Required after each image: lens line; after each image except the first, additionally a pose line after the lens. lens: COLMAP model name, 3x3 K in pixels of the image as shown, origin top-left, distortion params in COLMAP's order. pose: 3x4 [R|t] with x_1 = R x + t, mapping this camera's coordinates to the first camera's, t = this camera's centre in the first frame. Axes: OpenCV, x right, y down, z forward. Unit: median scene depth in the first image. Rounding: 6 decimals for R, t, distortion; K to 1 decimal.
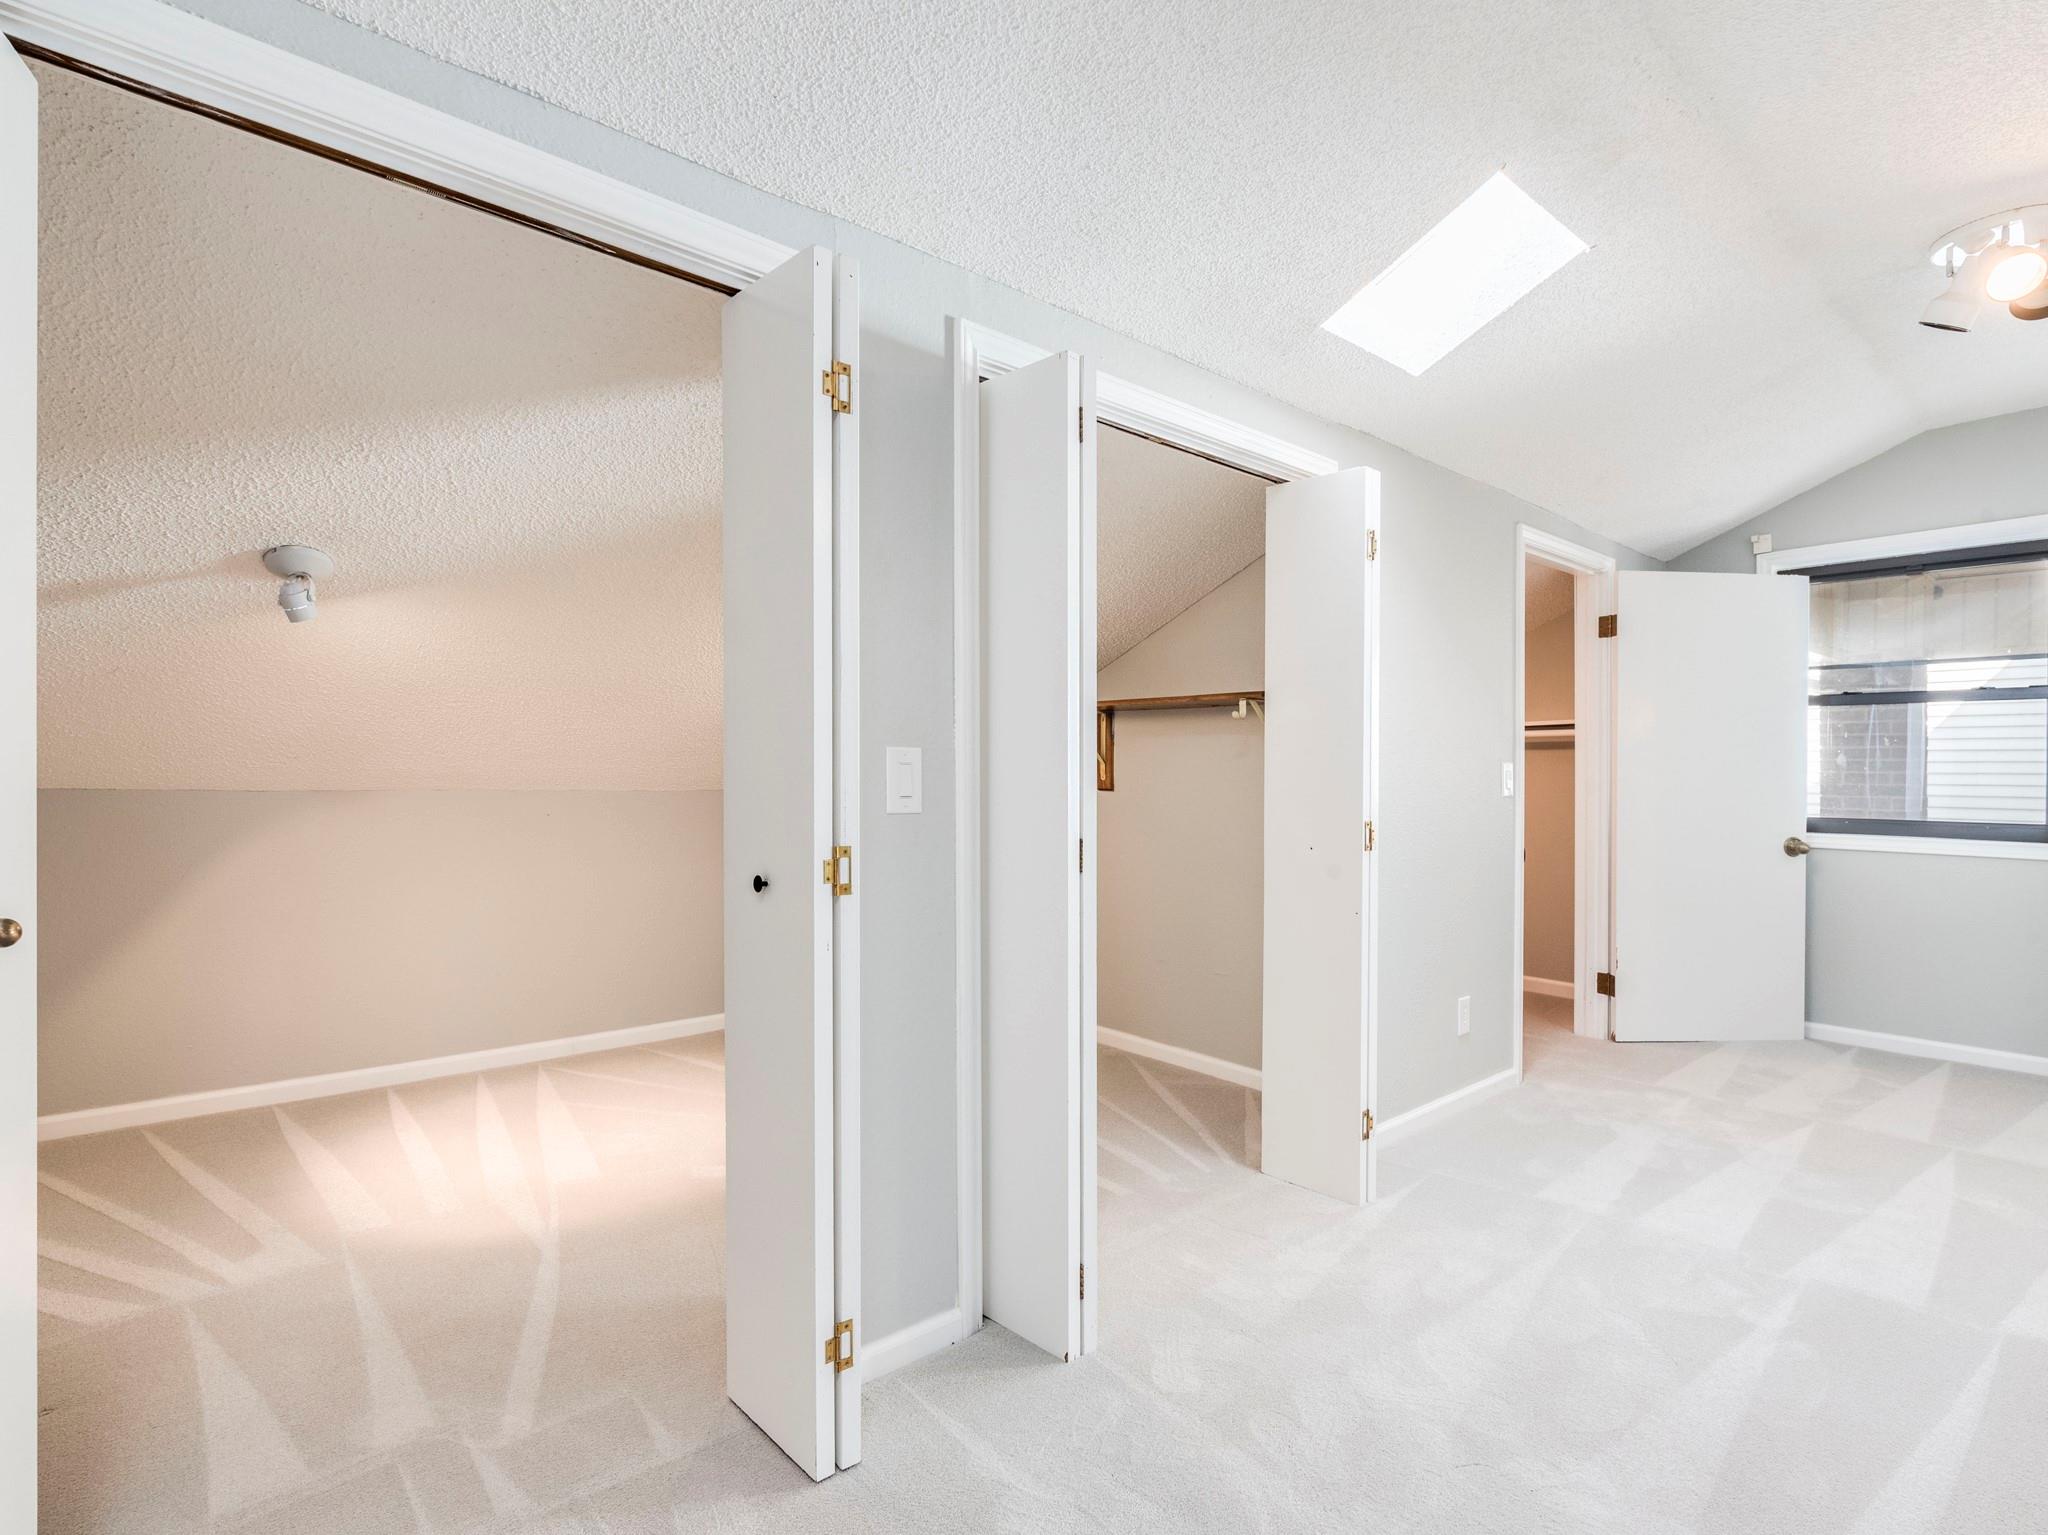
lens RADIAL K [[1002.3, 0, 1027.3], [0, 1002.3, 814.2], [0, 0, 1]] dist [0.021283, 0.000023]
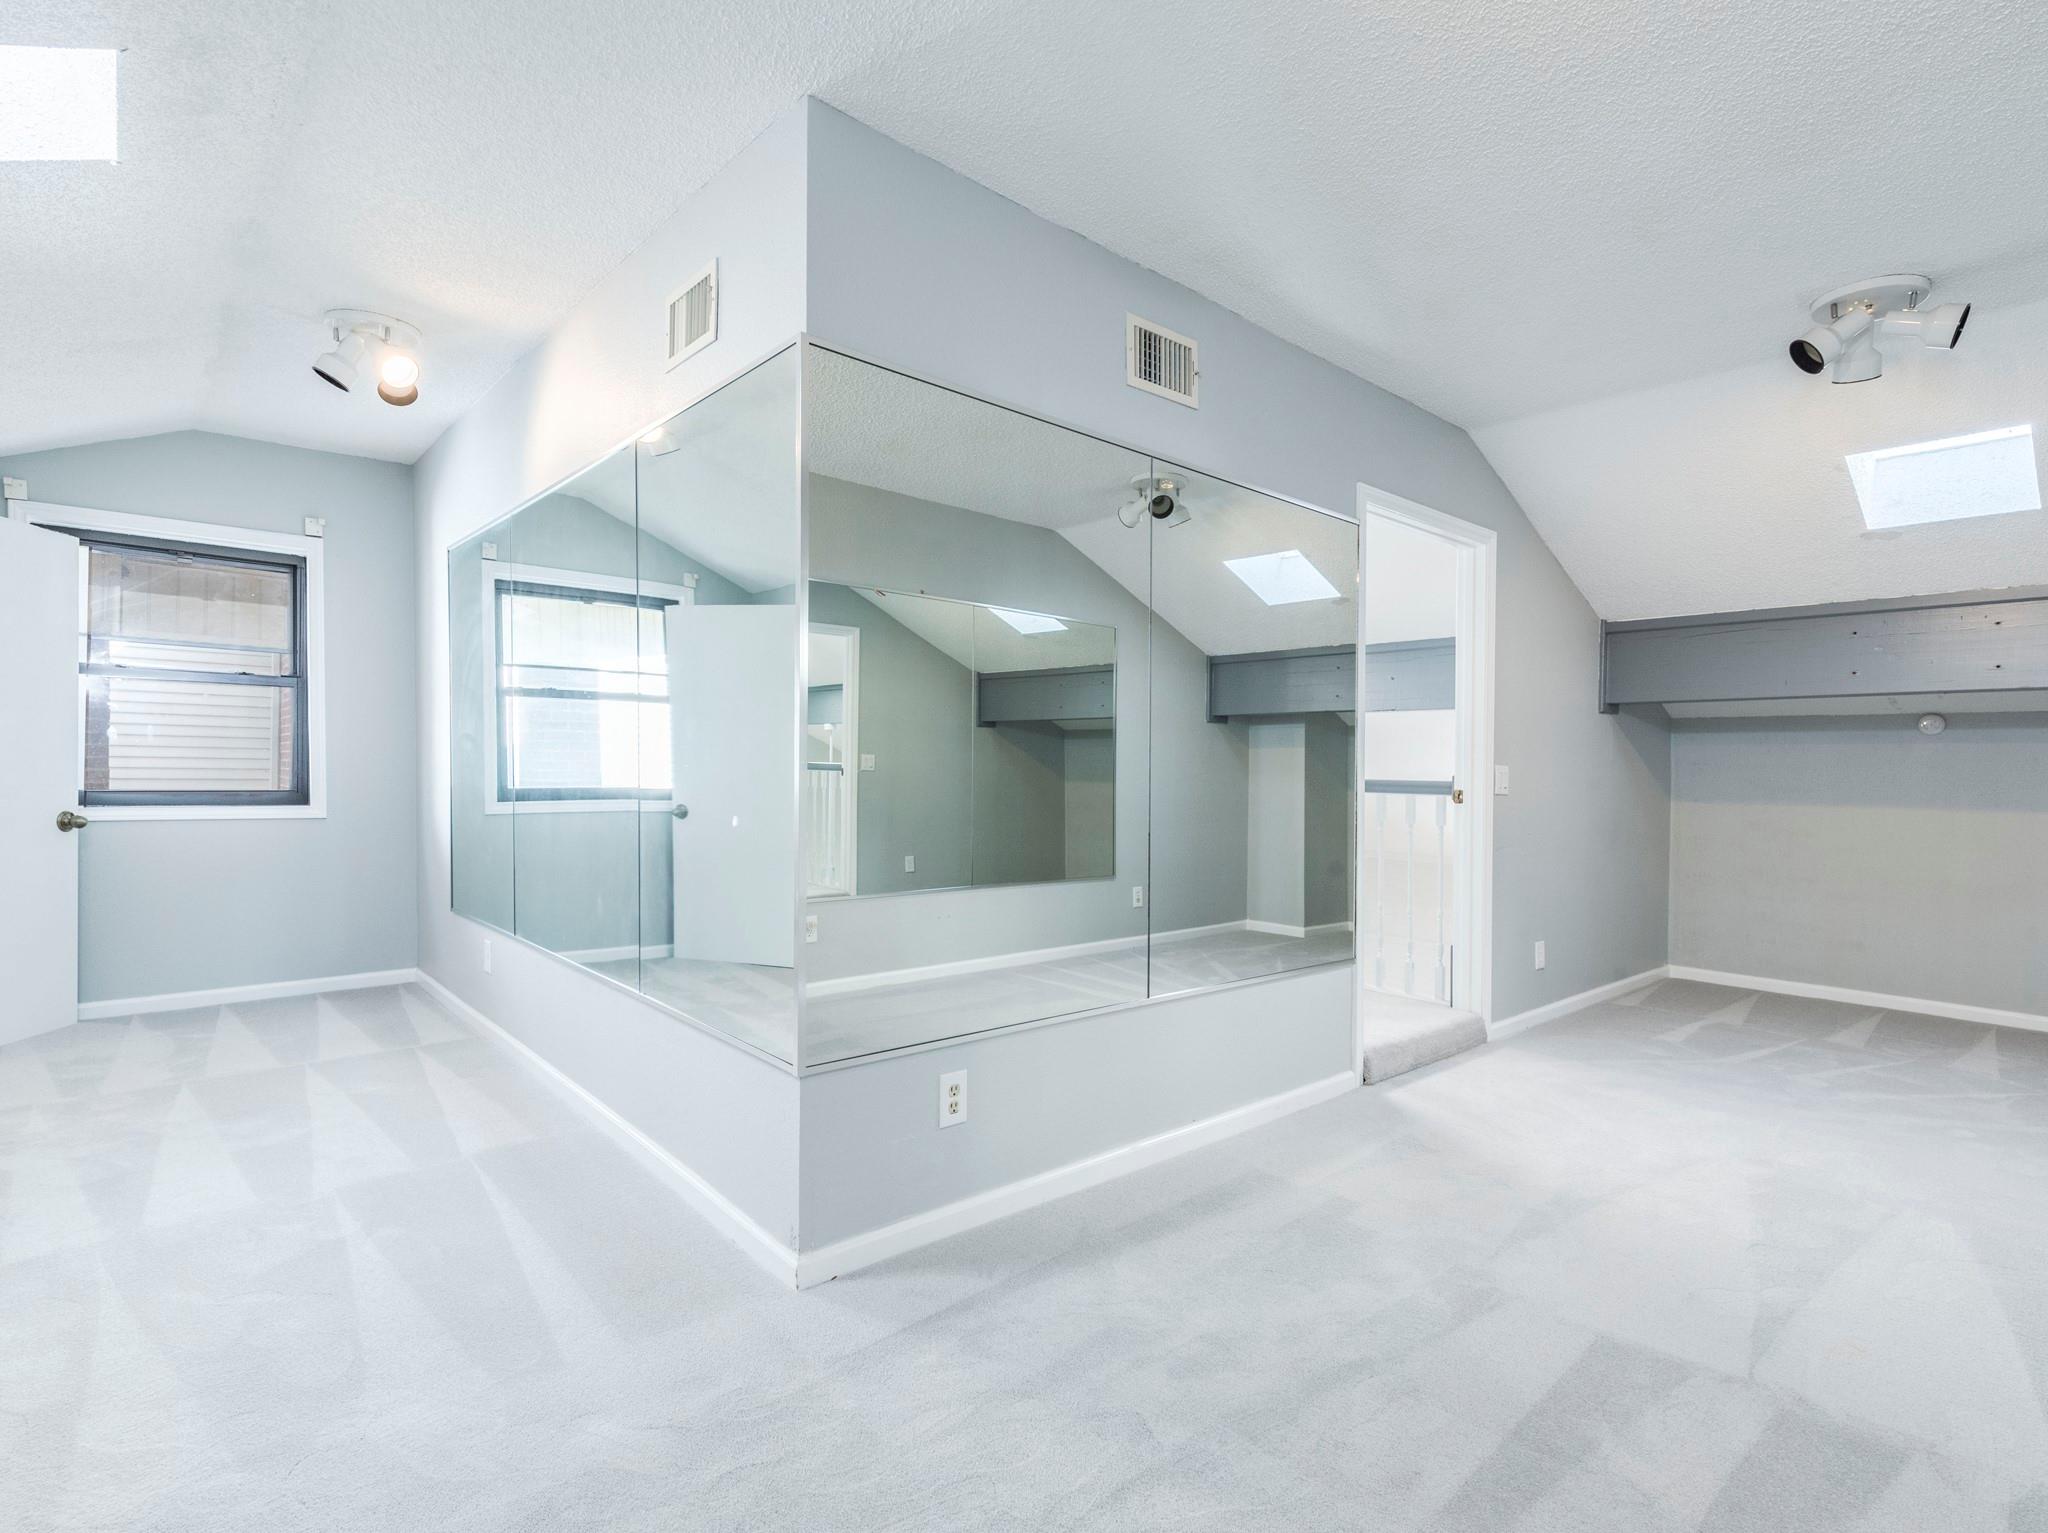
lens RADIAL K [[997.8, 0, 1024.0], [0, 997.8, 766.5], [0, 0, 1]] dist [0.001228, -0.000080]
pose [[0.041743, -0.008492, 0.999092, -0.152338], [0.026844, 0.999612, 0.007374, -0.001745], [-0.998768, 0.026512, 0.041955, 0.084259]]
